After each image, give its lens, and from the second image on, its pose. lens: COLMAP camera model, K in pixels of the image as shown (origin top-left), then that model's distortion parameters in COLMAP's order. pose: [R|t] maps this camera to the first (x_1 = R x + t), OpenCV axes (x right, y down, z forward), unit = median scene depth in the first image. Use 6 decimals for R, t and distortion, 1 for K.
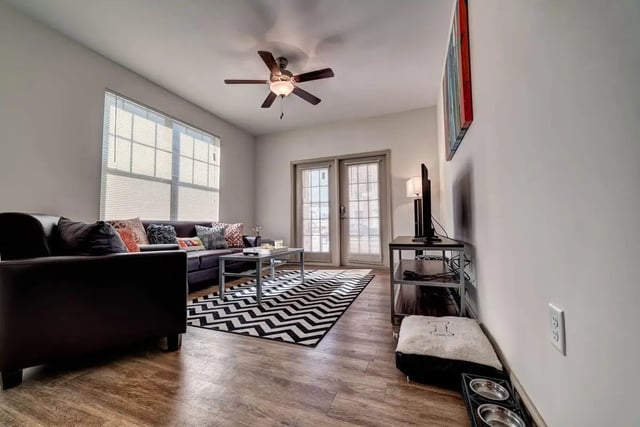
lens RADIAL K [[246.5, 0, 320.0], [0, 246.5, 213.5], [0, 0, 1]] dist [0.000736, 0.000269]
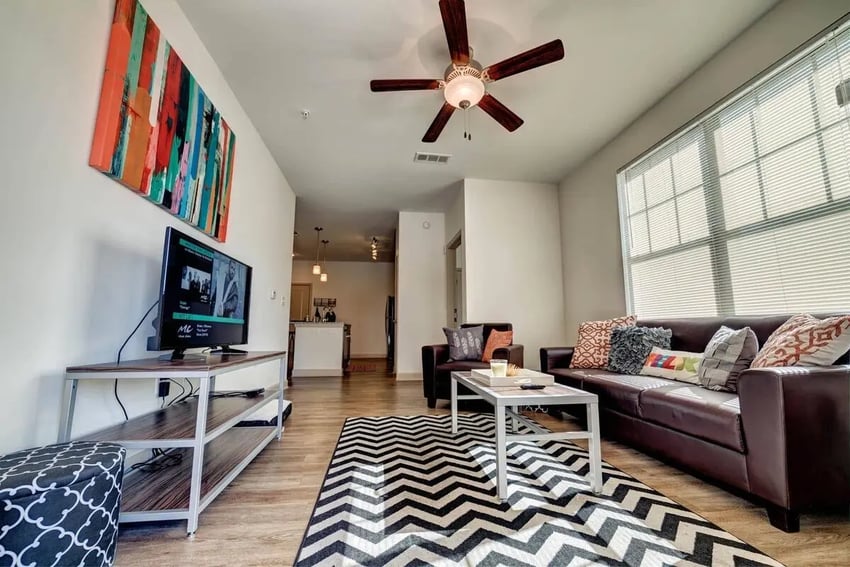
lens RADIAL K [[327.4, 0, 425.0], [0, 327.4, 283.5], [0, 0, 1]] dist [0.000736, 0.000269]
pose [[-0.868206, -0.065022, -0.491925, 0.258362], [0.030049, 0.982668, -0.182923, 0.074857], [0.495293, -0.173597, -0.851205, 1.472374]]
